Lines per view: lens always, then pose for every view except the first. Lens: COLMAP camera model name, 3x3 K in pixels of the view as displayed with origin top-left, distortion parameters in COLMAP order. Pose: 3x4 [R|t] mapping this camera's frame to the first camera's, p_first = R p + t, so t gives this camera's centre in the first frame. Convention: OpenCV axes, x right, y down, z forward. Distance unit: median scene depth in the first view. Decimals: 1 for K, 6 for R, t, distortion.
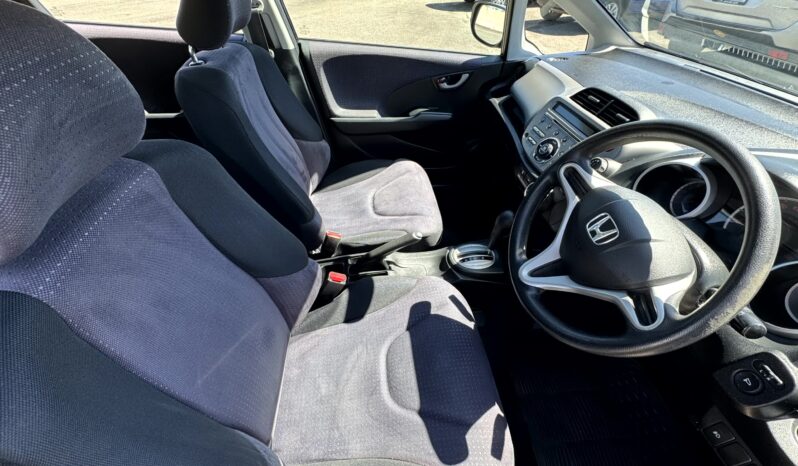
lens RADIAL K [[317.2, 0, 399.0], [0, 317.2, 233.0], [0, 0, 1]] dist [0.000593, 0.000124]
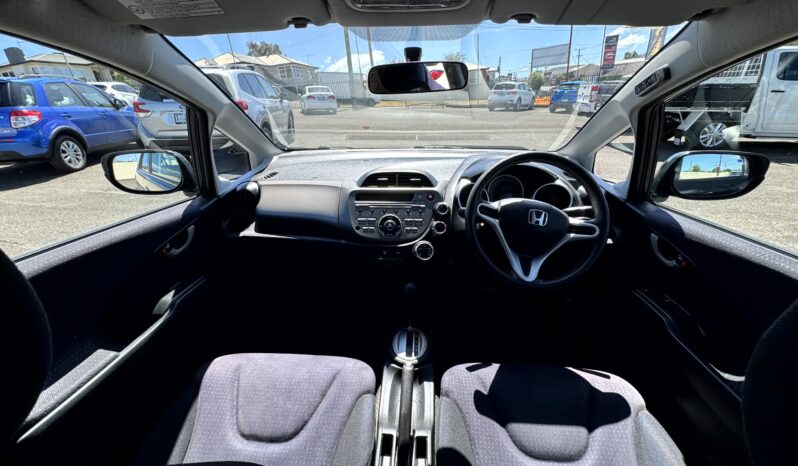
lens RADIAL K [[317.2, 0, 399.0], [0, 317.2, 233.0], [0, 0, 1]] dist [0.000593, 0.000124]
pose [[0.182947, -0.435334, 0.881484, -0.550517], [0.683551, 0.700754, 0.204210, -0.441283], [-0.706603, 0.565180, 0.425774, 0.477706]]
